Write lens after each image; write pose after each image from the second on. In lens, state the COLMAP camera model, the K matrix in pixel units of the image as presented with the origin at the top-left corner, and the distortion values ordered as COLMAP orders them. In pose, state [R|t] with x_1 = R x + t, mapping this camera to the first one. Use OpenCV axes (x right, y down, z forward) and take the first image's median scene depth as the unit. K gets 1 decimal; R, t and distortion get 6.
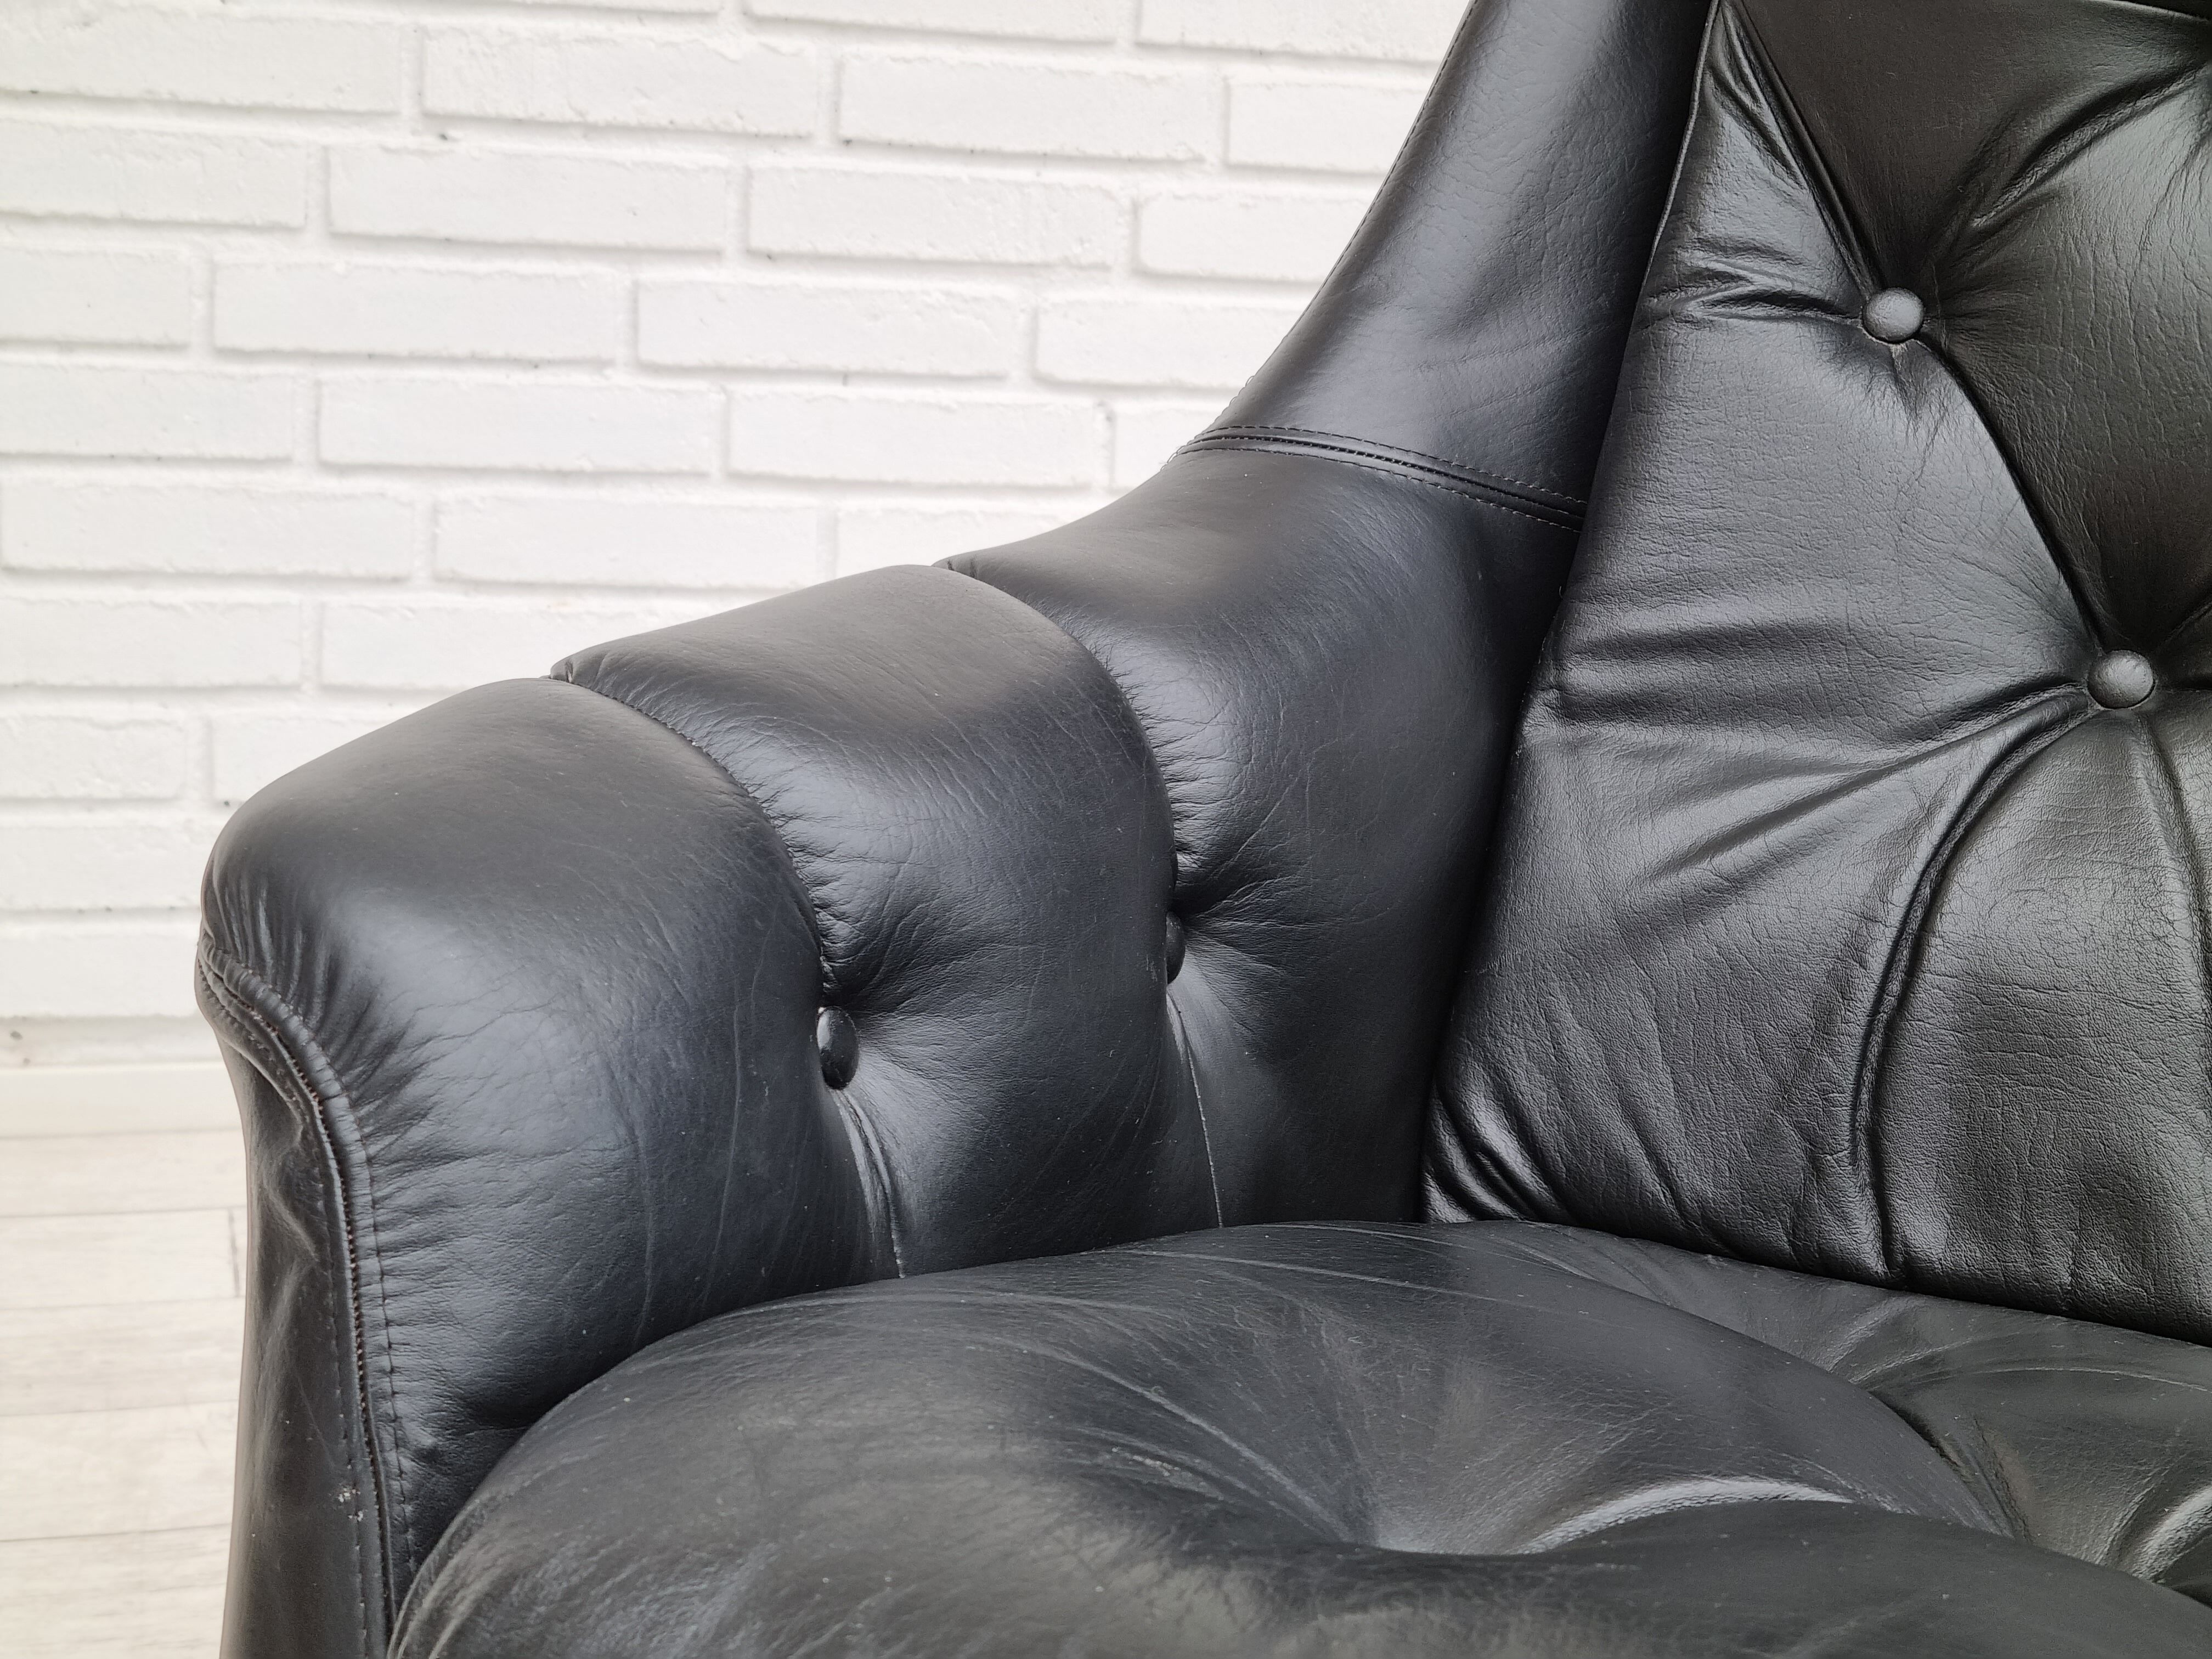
lens RADIAL K [[3360.2, 0, 1087.6], [0, 3360.2, 826.1], [0, 0, 1]] dist [0.049558, 0.000000]
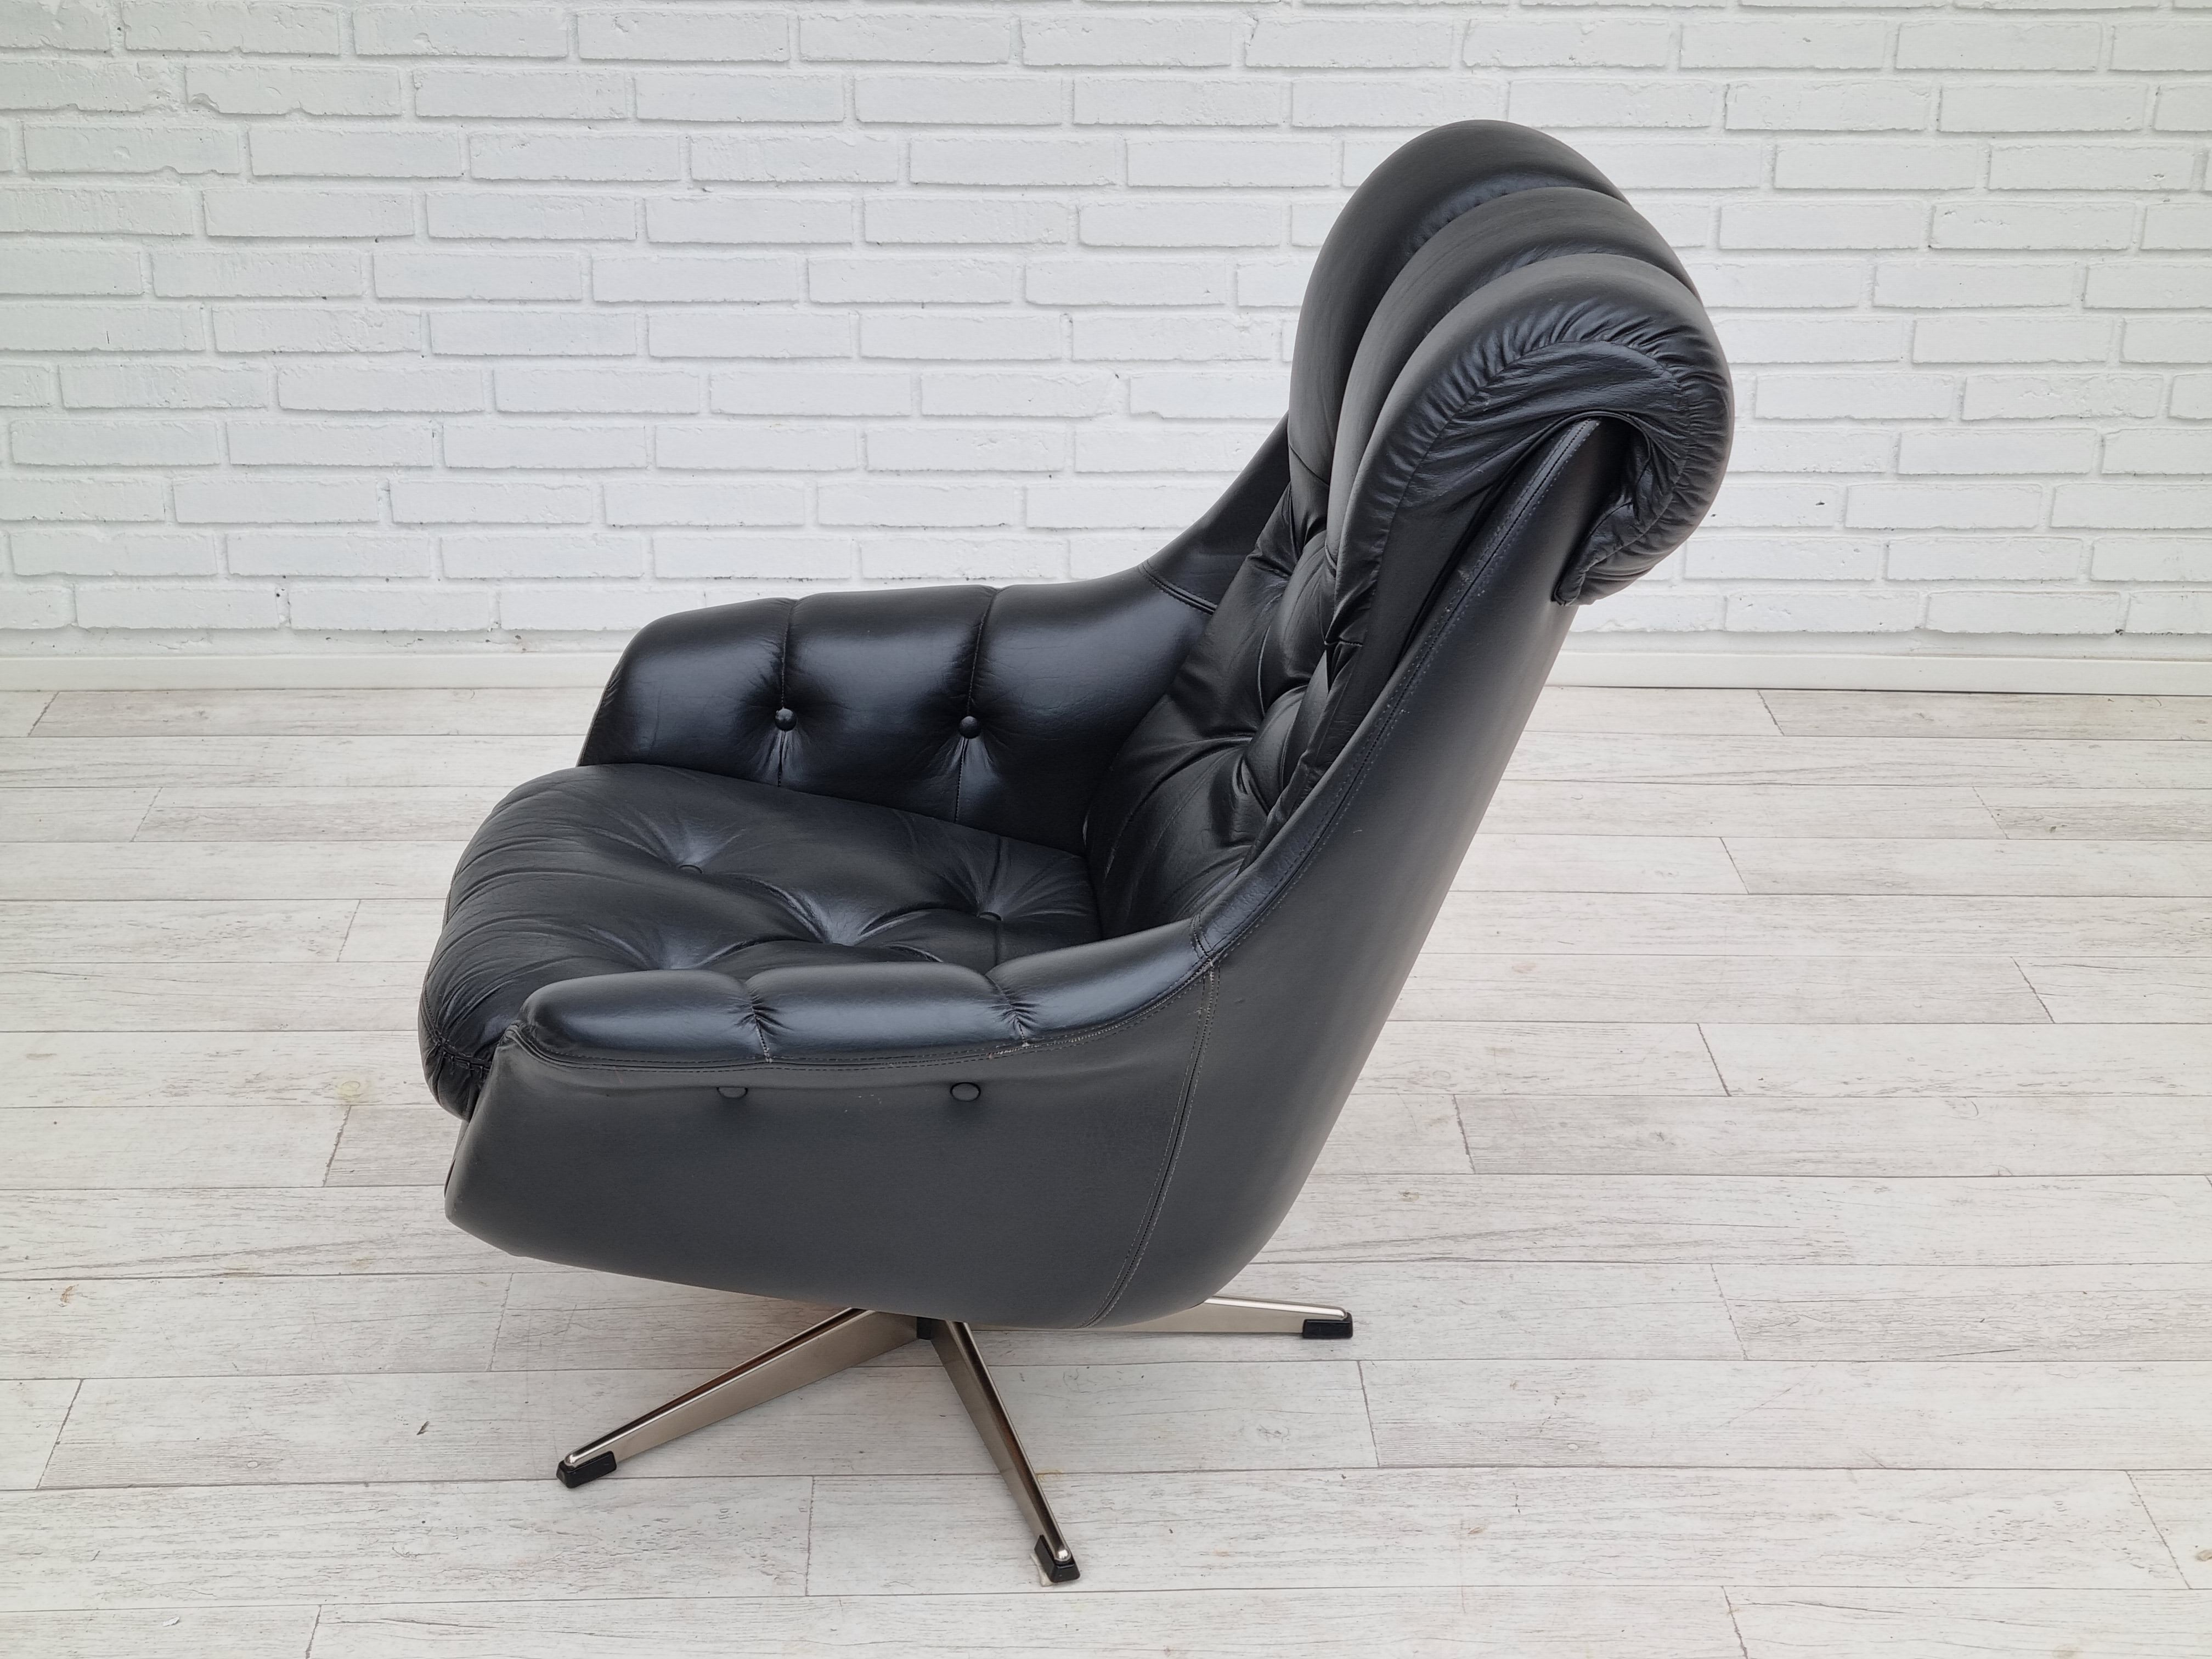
lens RADIAL K [[3360.2, 0, 1123.2], [0, 3360.2, 831.6], [0, 0, 1]] dist [0.049558, 0.000000]
pose [[0.973462, 0.052338, -0.222783, 0.479482], [-0.006507, 0.979433, 0.201663, -0.229373], [0.228755, -0.194862, 0.953782, -0.835439]]
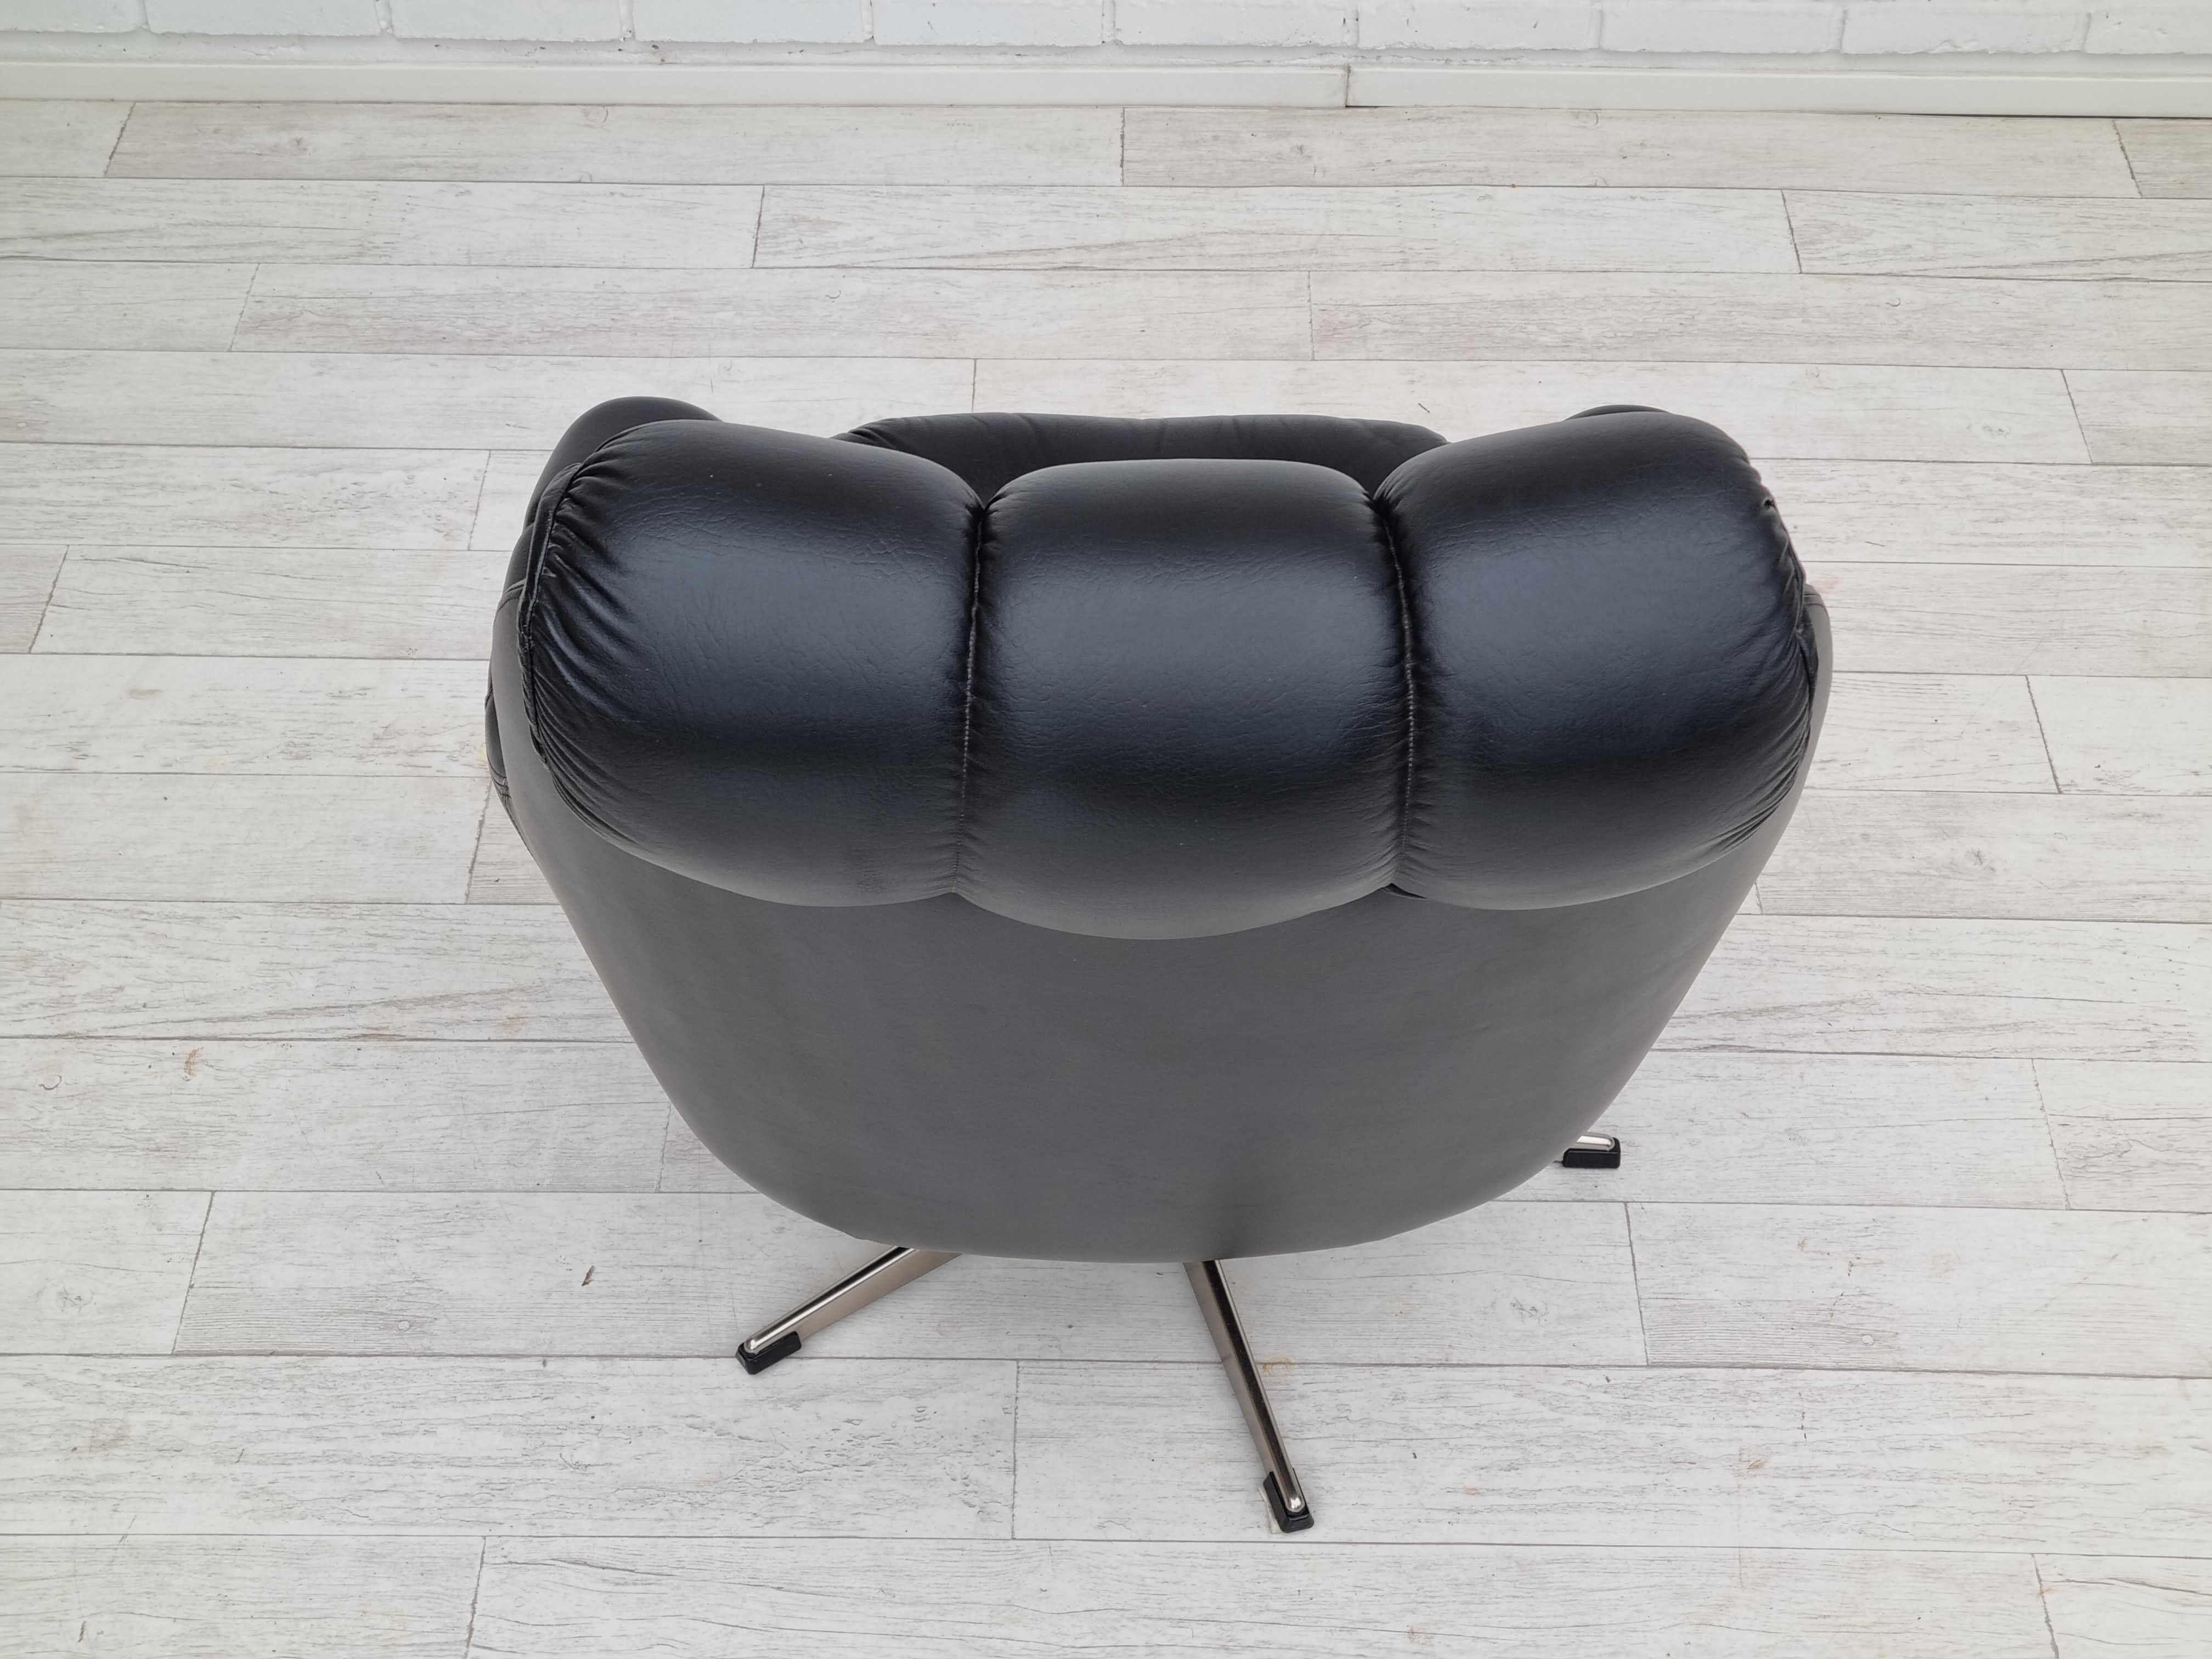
lens RADIAL K [[3360.2, 0, 1107.2], [0, 3360.2, 847.6], [0, 0, 1]] dist [0.049558, 0.000000]
pose [[0.959762, 0.151922, -0.236172, 0.366614], [-0.006391, 0.852621, 0.522491, -0.487509], [0.280743, -0.499957, 0.819284, -0.535083]]
